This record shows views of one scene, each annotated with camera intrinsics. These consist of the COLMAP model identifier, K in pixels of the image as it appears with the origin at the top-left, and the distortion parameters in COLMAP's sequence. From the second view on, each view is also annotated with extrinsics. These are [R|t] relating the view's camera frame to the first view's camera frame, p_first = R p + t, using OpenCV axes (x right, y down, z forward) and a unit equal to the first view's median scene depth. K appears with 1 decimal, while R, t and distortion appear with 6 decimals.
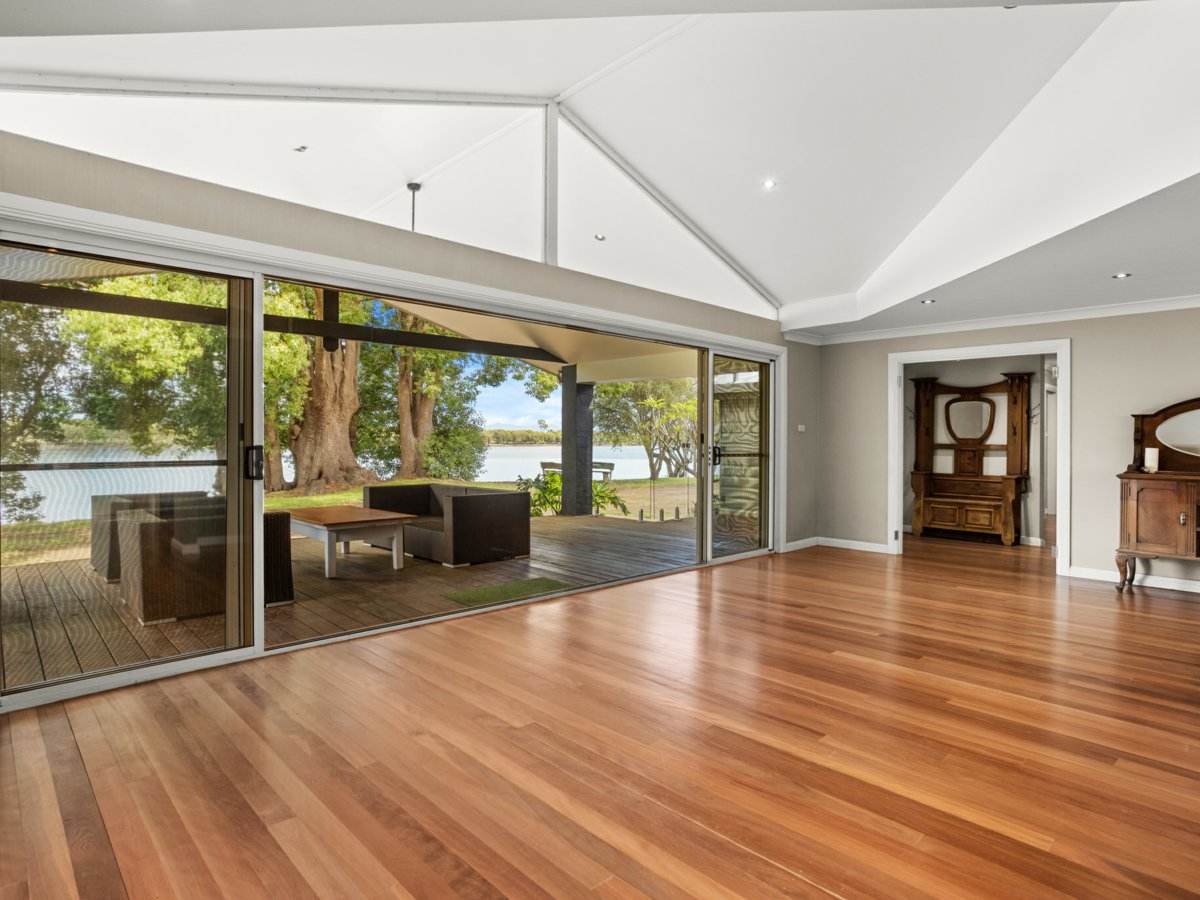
lens RADIAL K [[671.8, 0, 602.7], [0, 671.8, 410.6], [0, 0, 1]] dist [0.000681, -0.000028]
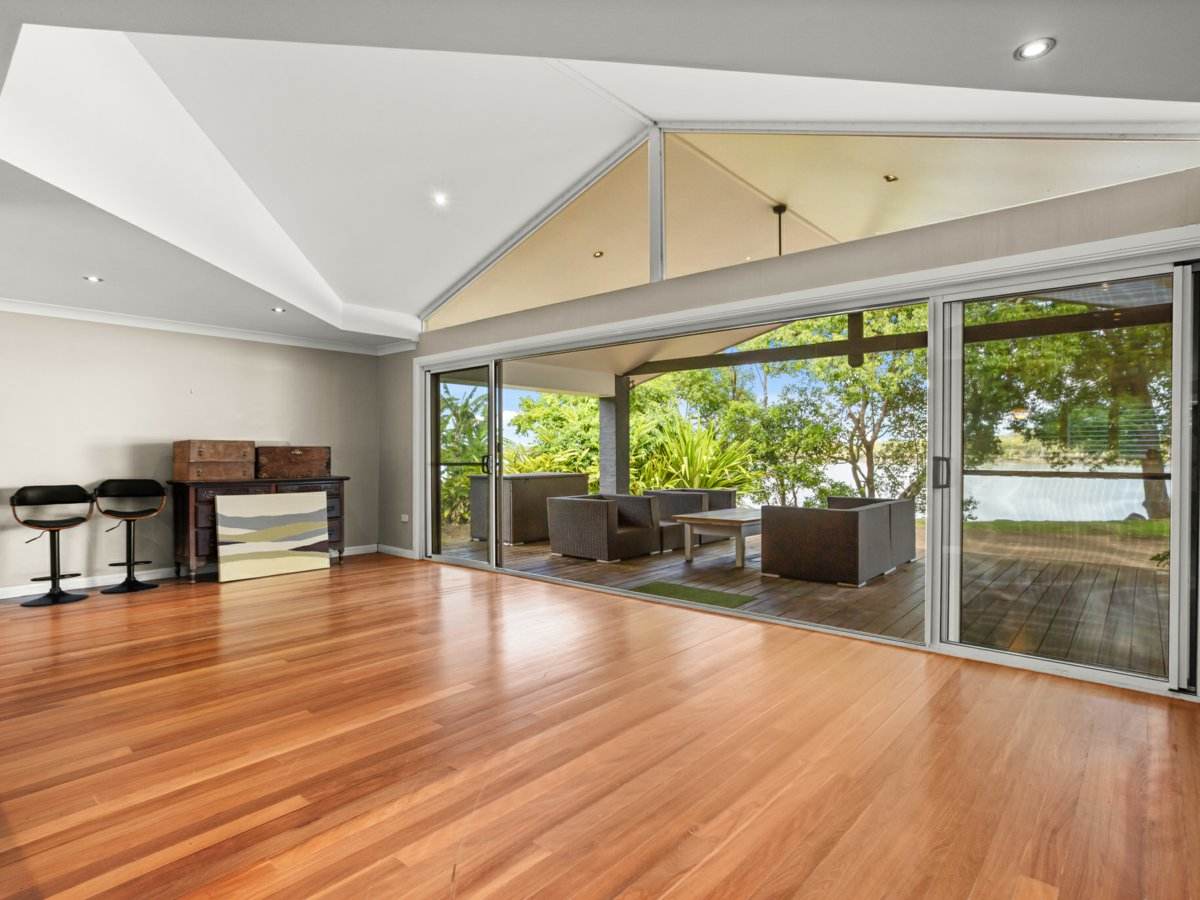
lens RADIAL K [[624.7, 0, 600.0], [0, 624.7, 450.0], [0, 0, 1]] dist [-0.039108, -0.000146]
pose [[0.087345, -0.001411, -0.996177, 0.881468], [0.041918, 0.999118, 0.002260, 0.037337], [0.995296, -0.041955, 0.087327, 0.825522]]
